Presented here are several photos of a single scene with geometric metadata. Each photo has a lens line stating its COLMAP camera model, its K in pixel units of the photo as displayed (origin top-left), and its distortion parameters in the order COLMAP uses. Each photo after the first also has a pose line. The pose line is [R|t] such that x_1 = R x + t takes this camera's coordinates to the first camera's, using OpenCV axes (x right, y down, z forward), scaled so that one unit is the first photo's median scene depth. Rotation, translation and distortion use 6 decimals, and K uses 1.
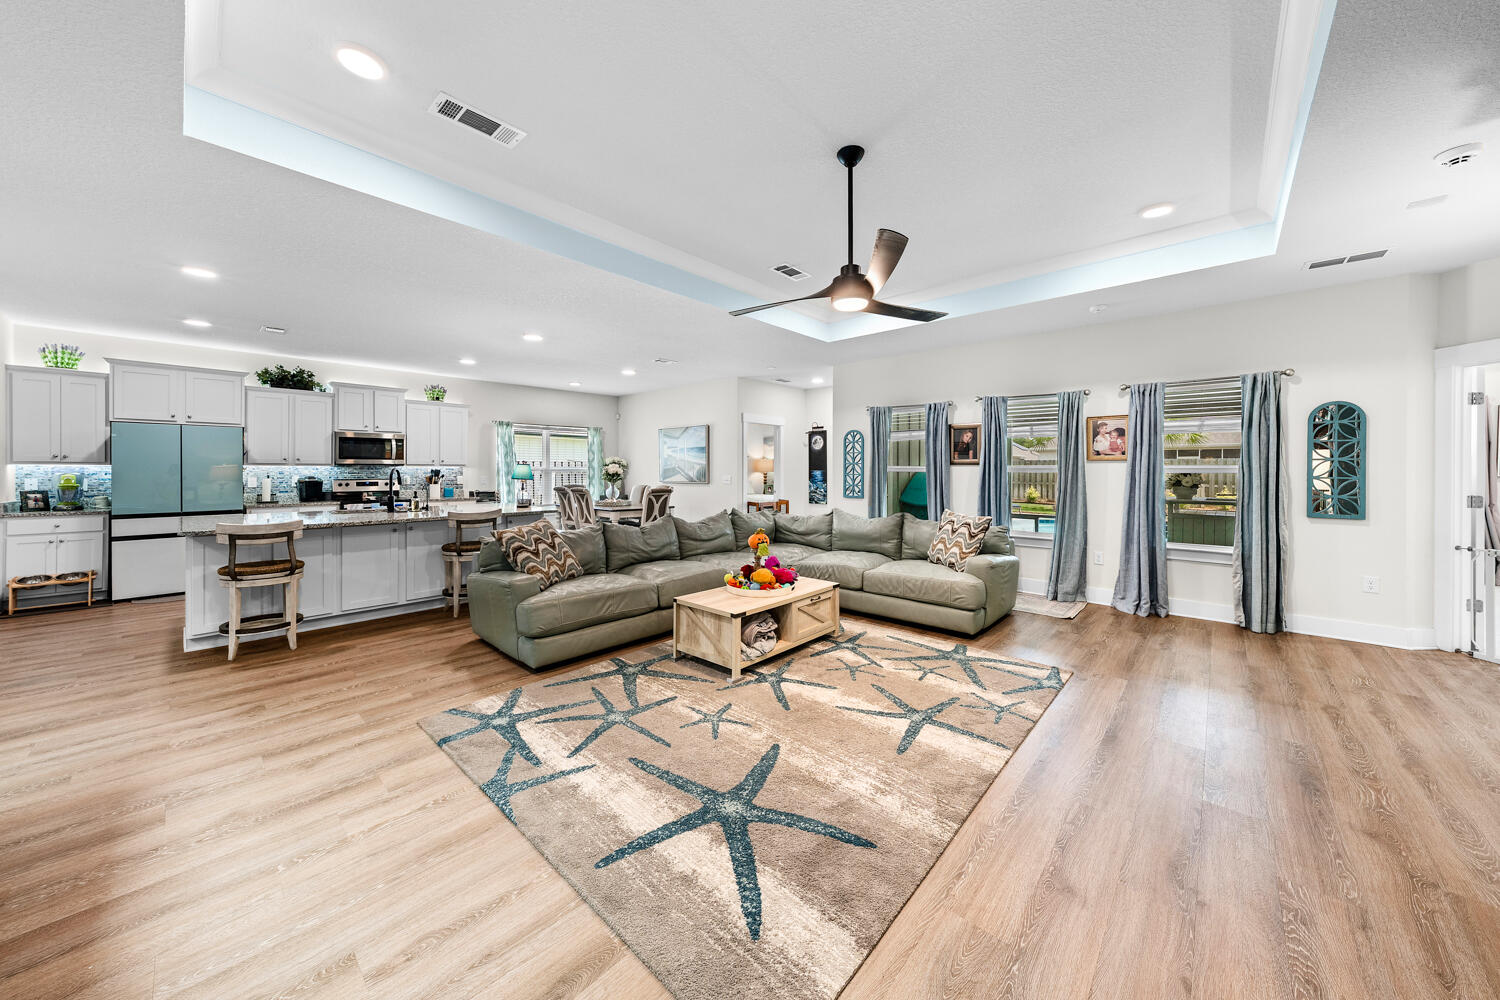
lens RADIAL K [[514.5, 0, 755.5], [0, 514.5, 470.0], [0, 0, 1]] dist [0.000721, -0.000015]
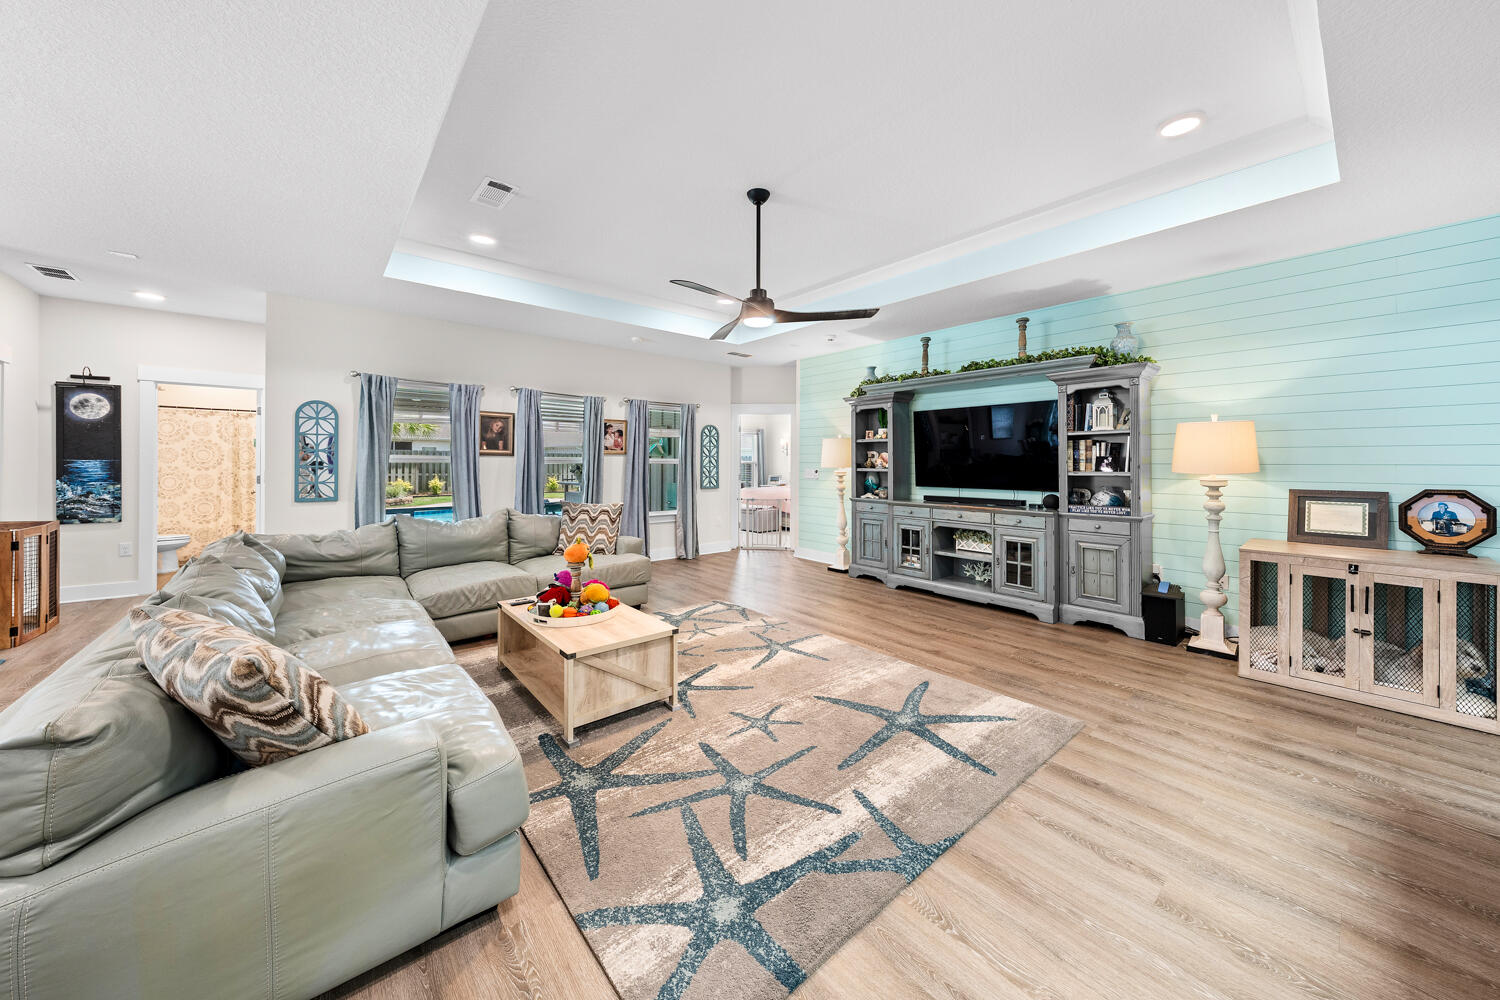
lens RADIAL K [[523.0, 0, 748.6], [0, 523.0, 461.8], [0, 0, 1]] dist [-0.000593, -0.000023]
pose [[0.141160, 0.002080, 0.989985, -0.562473], [-0.005713, 0.999983, -0.001287, 0.000272], [-0.989970, -0.005474, 0.141169, 0.477667]]
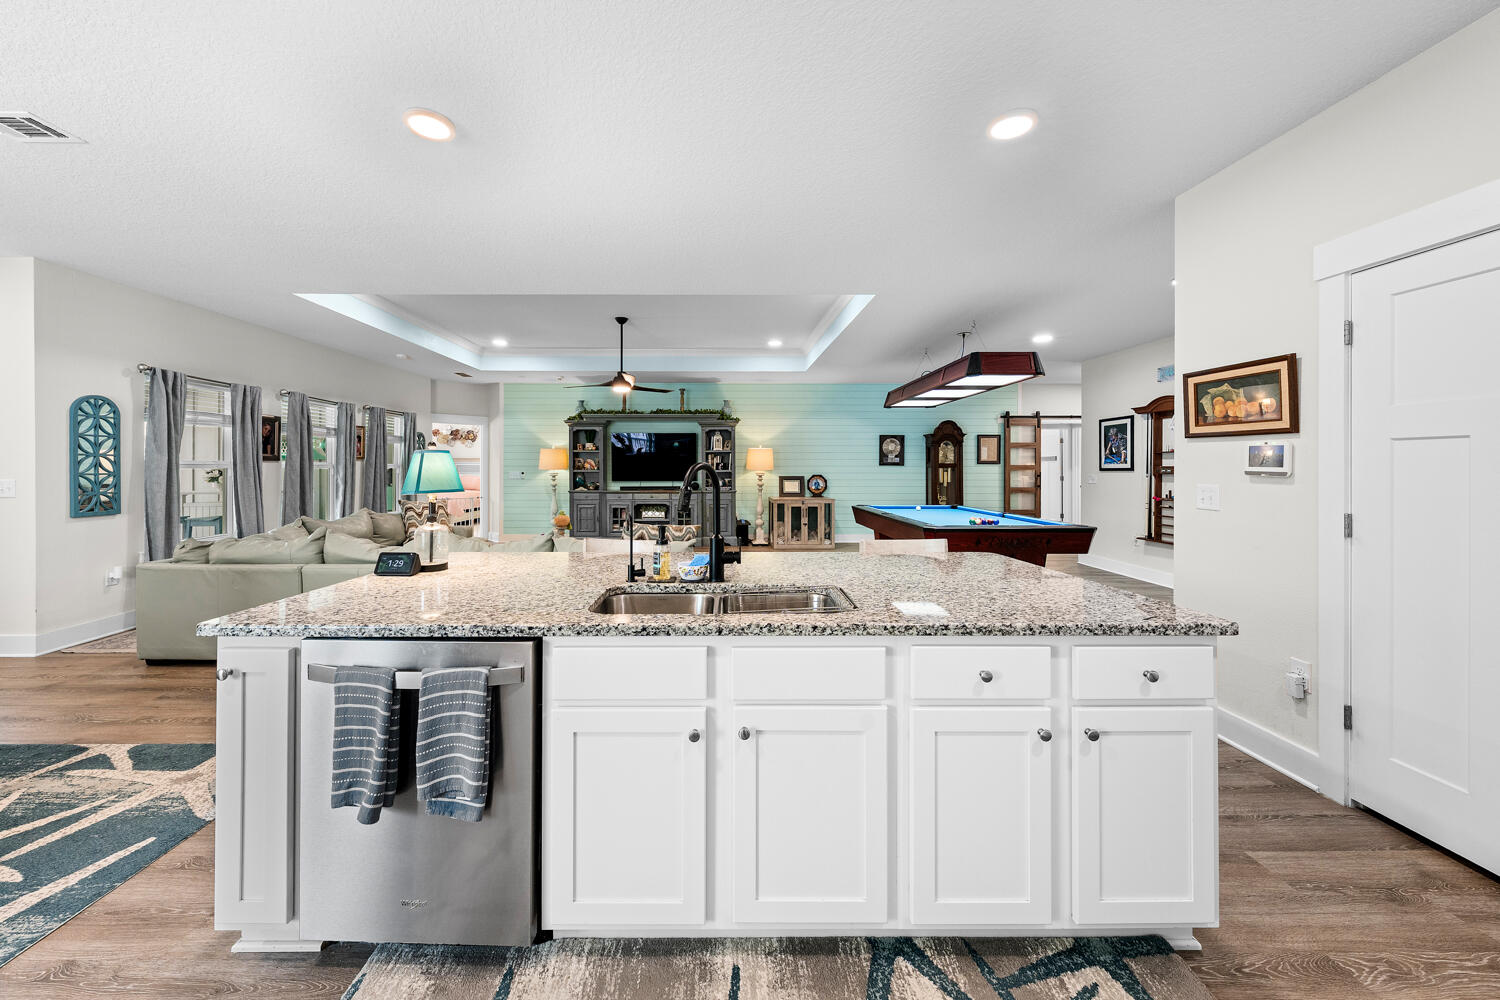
lens RADIAL K [[534.9, 0, 721.4], [0, 534.9, 466.9], [0, 0, 1]] dist [-0.000846, -0.000122]
pose [[-0.674398, -0.001994, 0.738365, -0.973757], [-0.001450, 0.999998, 0.001376, -0.001639], [-0.738367, -0.000143, -0.674399, 1.230626]]
